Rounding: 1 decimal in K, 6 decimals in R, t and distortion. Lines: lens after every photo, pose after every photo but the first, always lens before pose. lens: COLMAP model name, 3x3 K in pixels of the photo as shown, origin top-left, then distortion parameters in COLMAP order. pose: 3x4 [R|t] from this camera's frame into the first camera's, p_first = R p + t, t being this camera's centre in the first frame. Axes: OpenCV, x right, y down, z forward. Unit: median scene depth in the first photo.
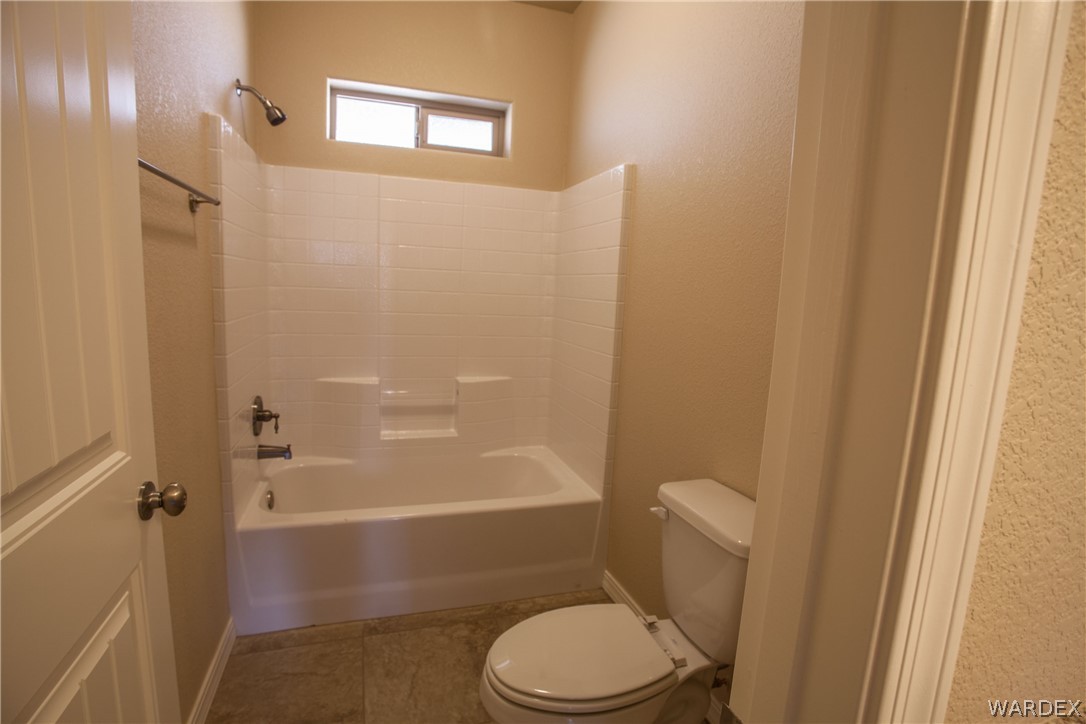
lens RADIAL K [[534.2, 0, 536.4], [0, 534.2, 362.8], [0, 0, 1]] dist [-0.059718, 0.024426]
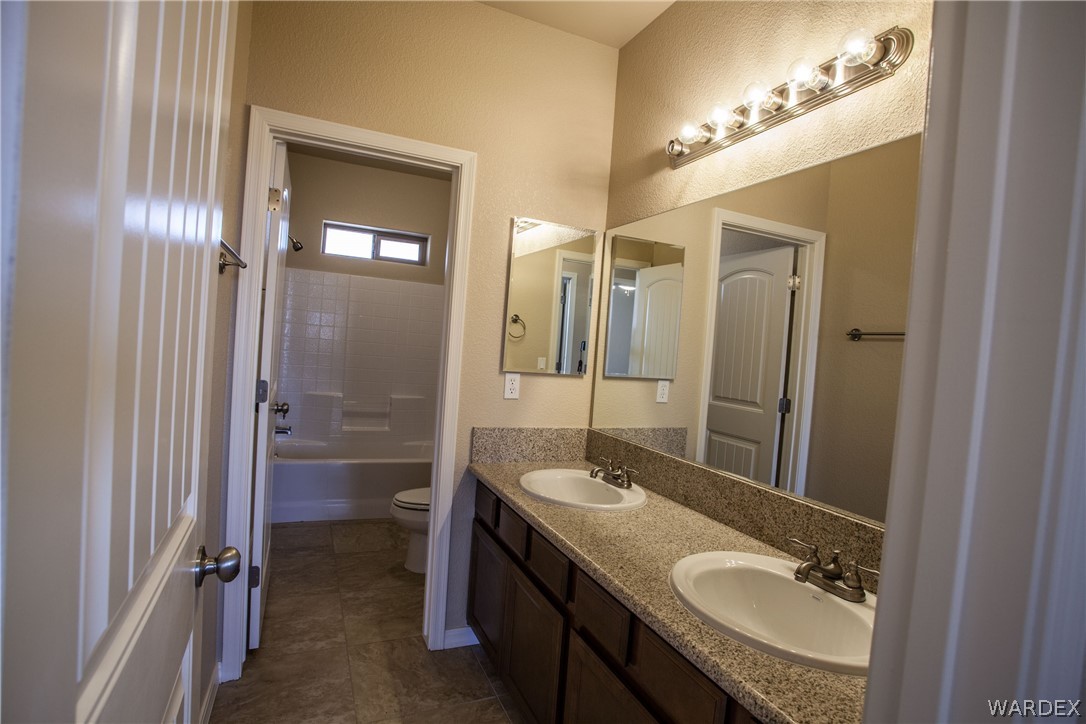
lens RADIAL K [[534.2, 0, 541.6], [0, 534.2, 363.8], [0, 0, 1]] dist [-0.059718, 0.024426]
pose [[0.993741, 0.028969, 0.107887, 0.137762], [-0.017064, 0.993821, -0.109674, 0.106560], [-0.110397, 0.107147, 0.988095, -0.702776]]
